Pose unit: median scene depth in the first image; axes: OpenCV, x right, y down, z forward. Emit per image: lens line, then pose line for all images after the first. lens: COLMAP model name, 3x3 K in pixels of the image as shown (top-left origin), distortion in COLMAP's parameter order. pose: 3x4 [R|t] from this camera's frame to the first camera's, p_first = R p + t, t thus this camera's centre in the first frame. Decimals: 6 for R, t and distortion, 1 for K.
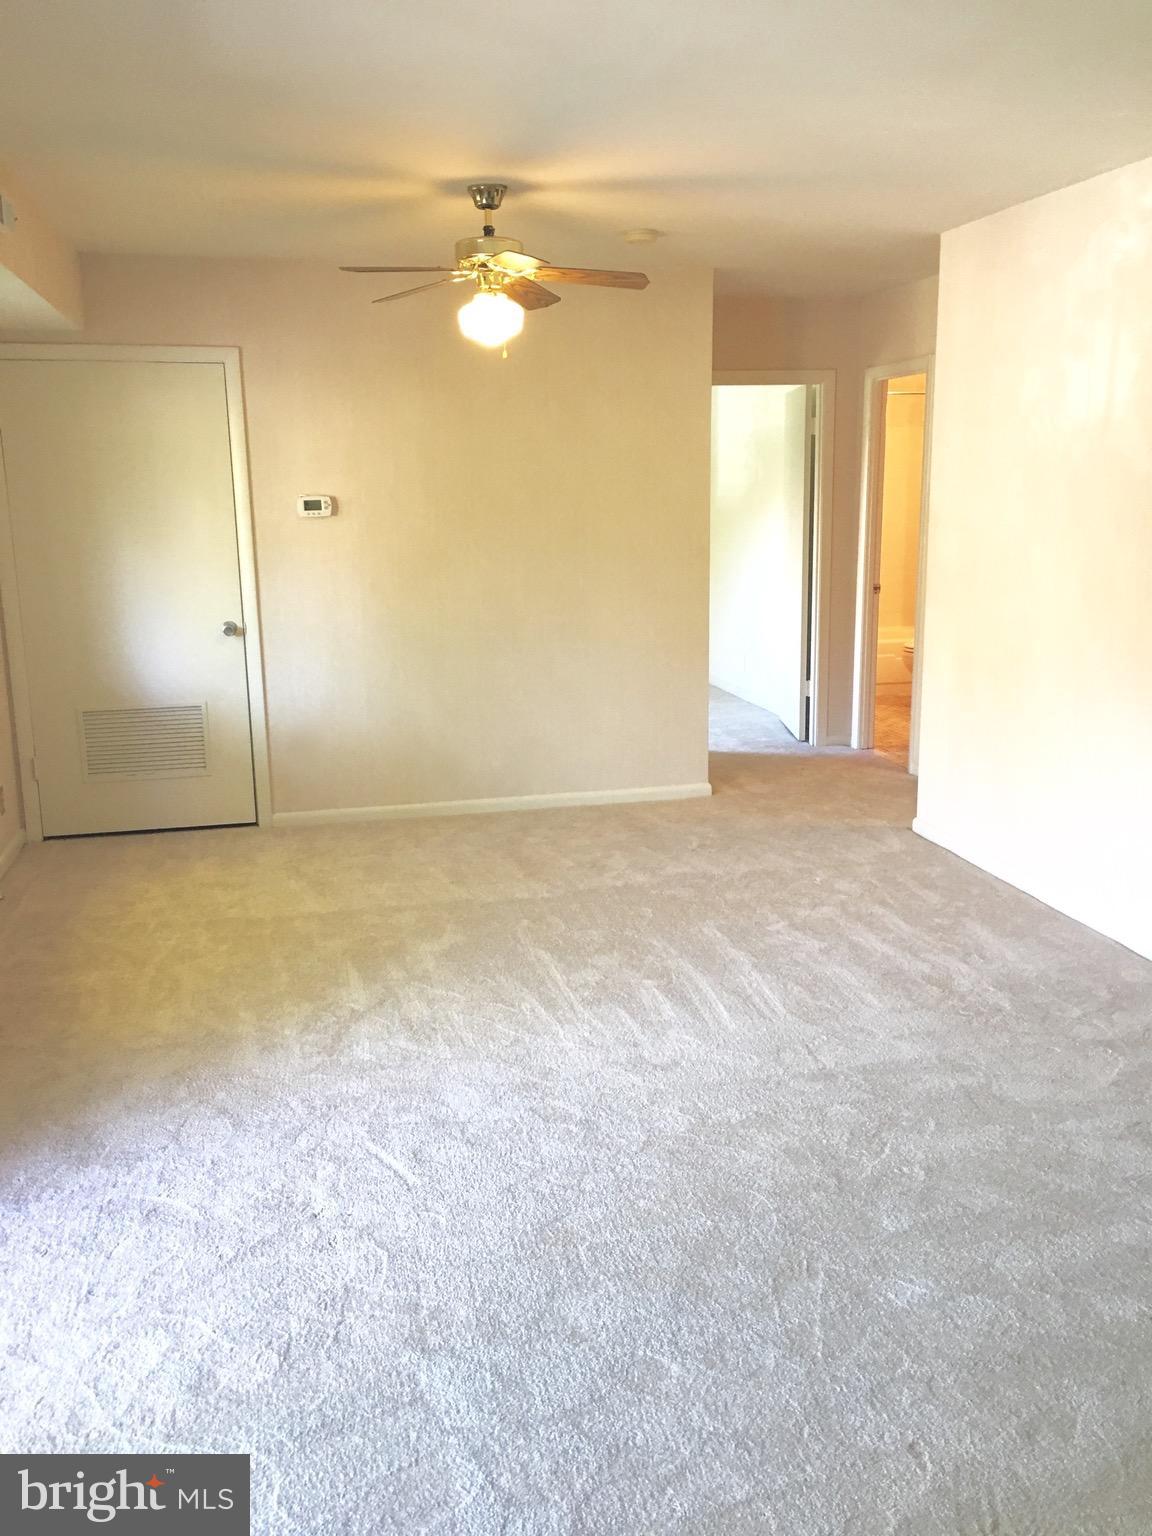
lens RADIAL K [[1258.8, 0, 590.6], [0, 1258.8, 773.1], [0, 0, 1]] dist [0.032494, -0.071684]
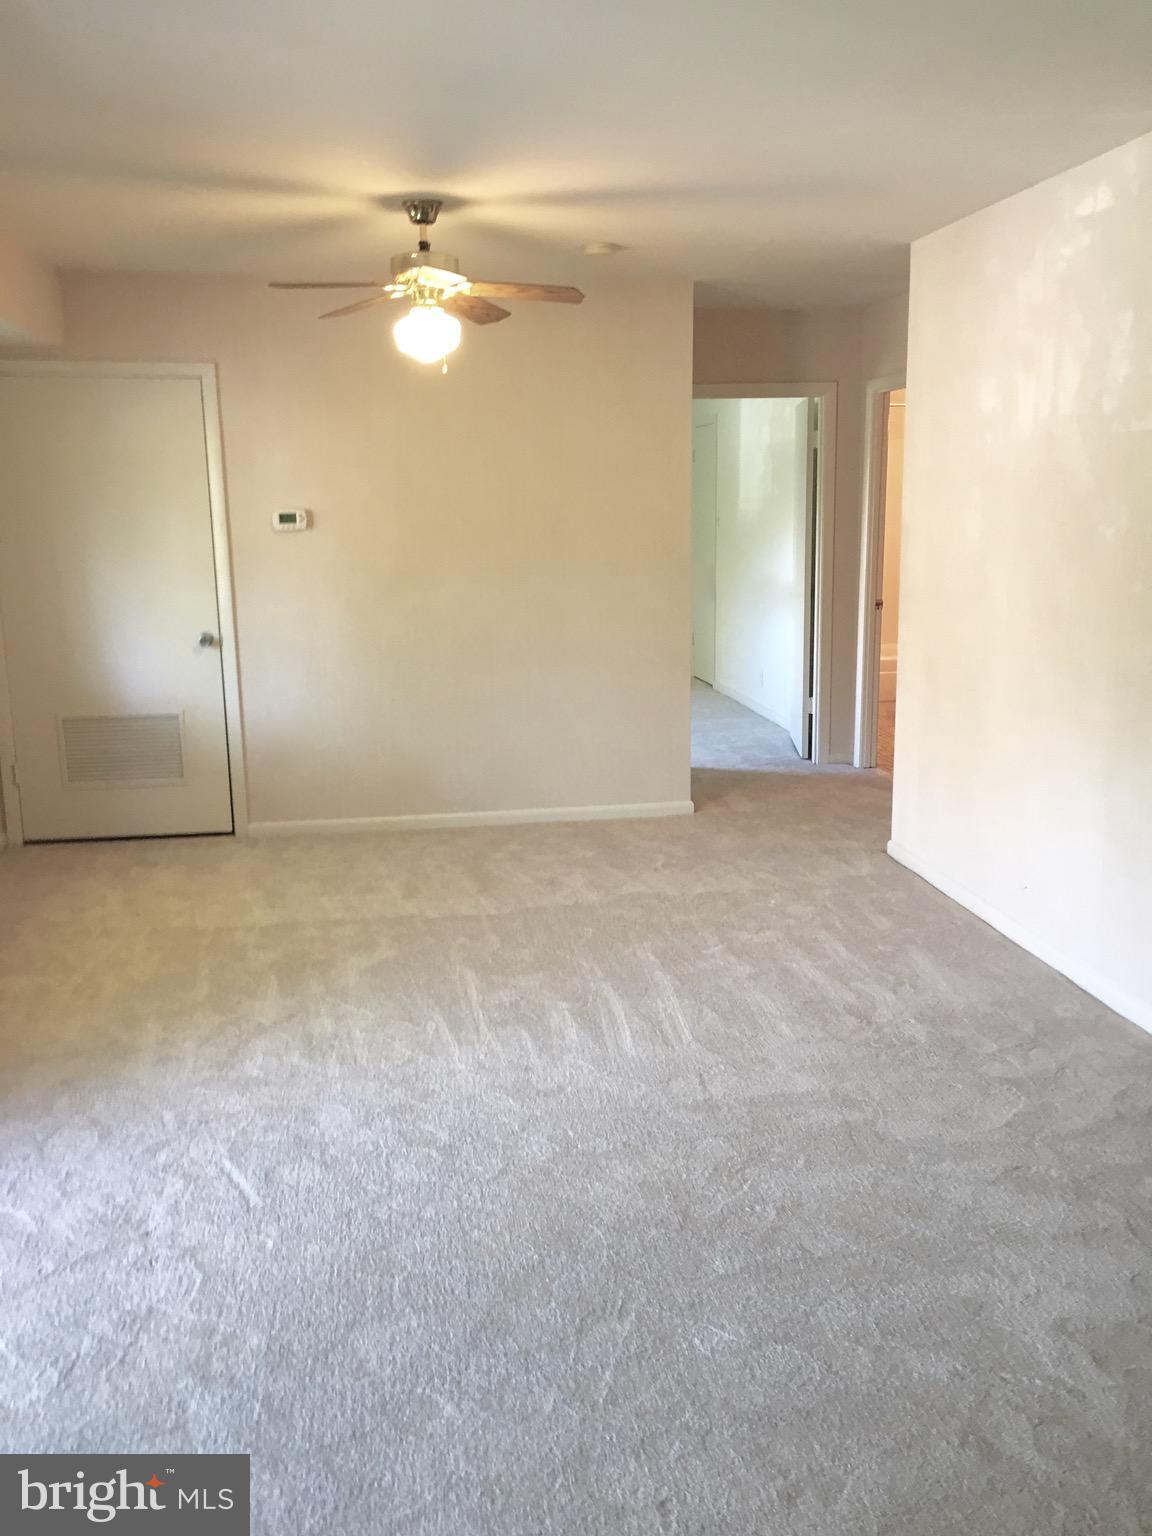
lens RADIAL K [[1258.8, 0, 592.7], [0, 1258.8, 772.3], [0, 0, 1]] dist [0.032494, -0.071684]
pose [[0.998054, 0.016908, -0.060012, 0.132016], [-0.017438, 0.999813, -0.008315, -0.007843], [0.059860, 0.009345, 0.998163, 0.016335]]
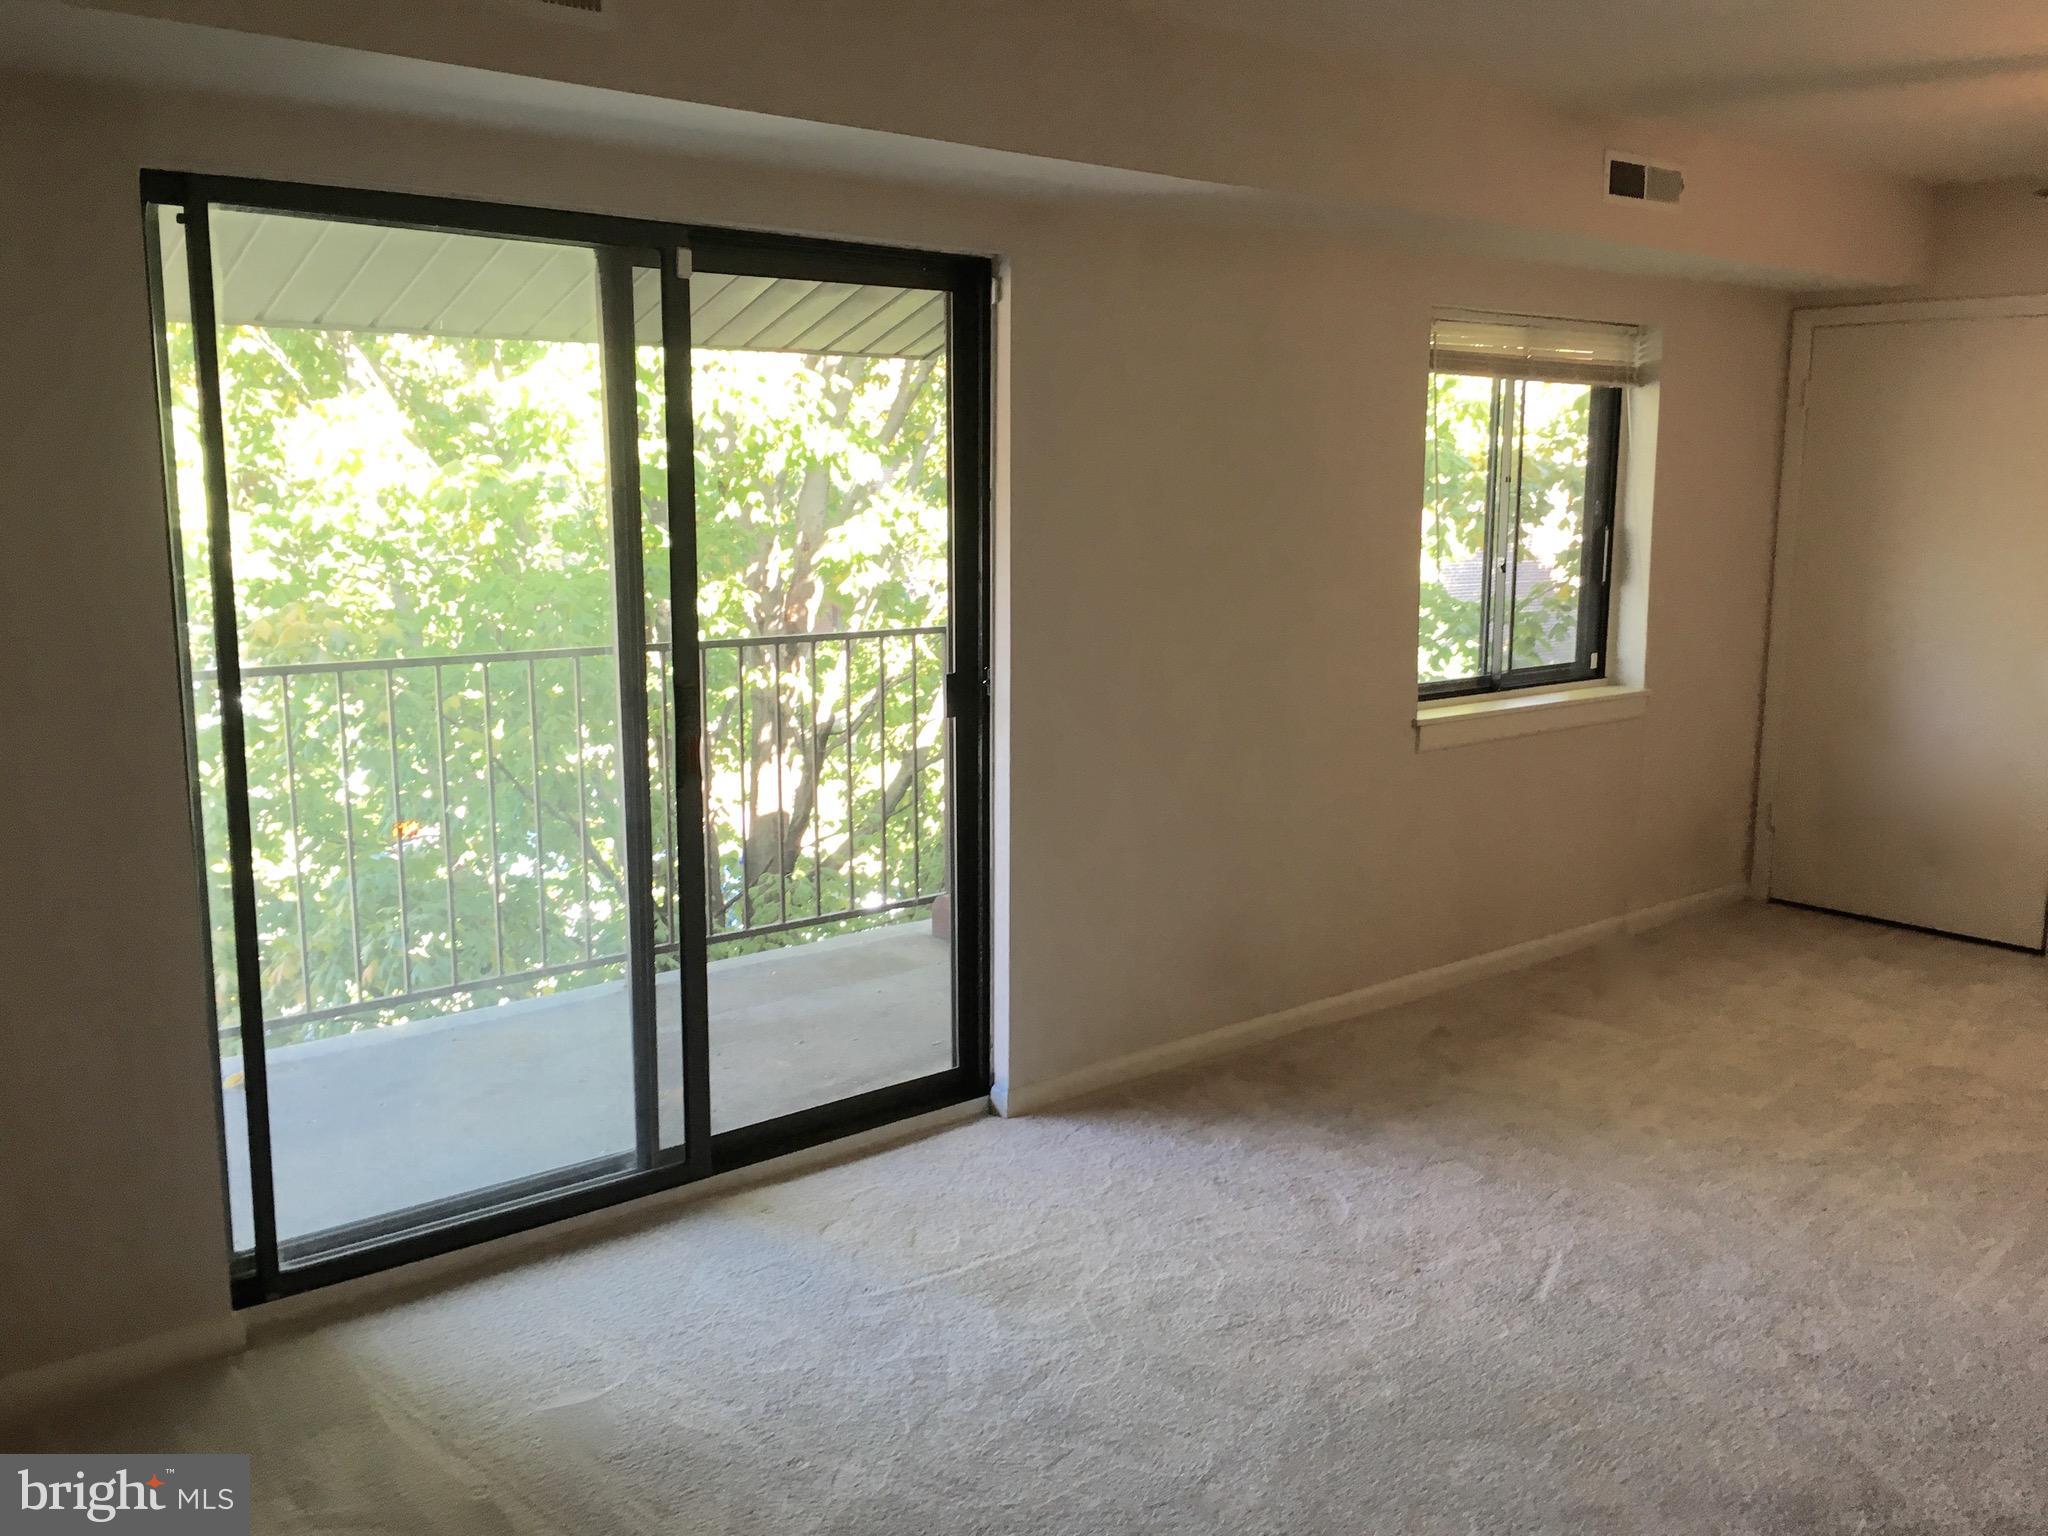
lens RADIAL K [[1678.3, 0, 1027.0], [0, 1678.3, 751.6], [0, 0, 1]] dist [0.032494, -0.071684]
pose [[0.436964, 0.147526, -0.887299, 0.489768], [-0.195817, 0.978401, 0.066240, -0.032654], [0.877906, 0.144804, 0.456414, 0.094595]]
